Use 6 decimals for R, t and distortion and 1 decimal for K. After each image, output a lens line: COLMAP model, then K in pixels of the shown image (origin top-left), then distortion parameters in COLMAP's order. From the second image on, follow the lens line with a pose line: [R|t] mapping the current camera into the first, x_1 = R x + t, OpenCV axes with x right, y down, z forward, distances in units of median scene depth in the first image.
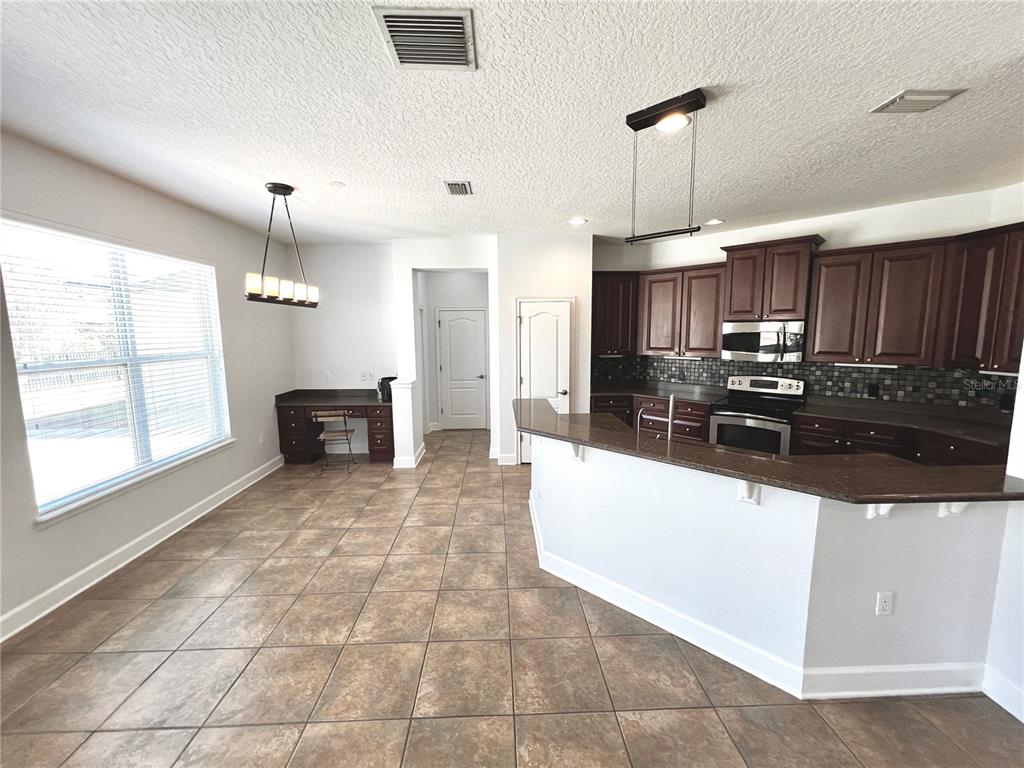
lens RADIAL K [[412.7, 0, 508.4], [0, 412.7, 380.8], [0, 0, 1]] dist [-0.000399, 0.000223]
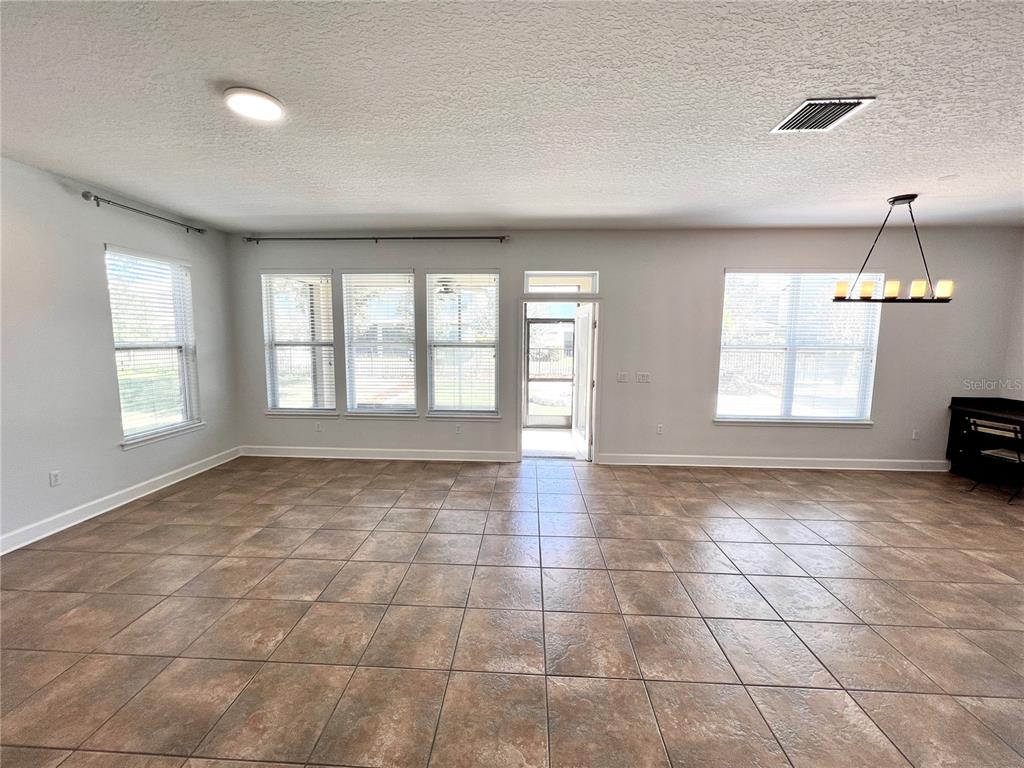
lens RADIAL K [[407.1, 0, 510.3], [0, 407.1, 373.3], [0, 0, 1]] dist [-0.000582, -0.000006]
pose [[-0.083242, 0.095953, -0.991899, 0.583583], [-0.126744, 0.986251, 0.106043, 0.014825], [0.988437, 0.134544, -0.069936, 0.073952]]
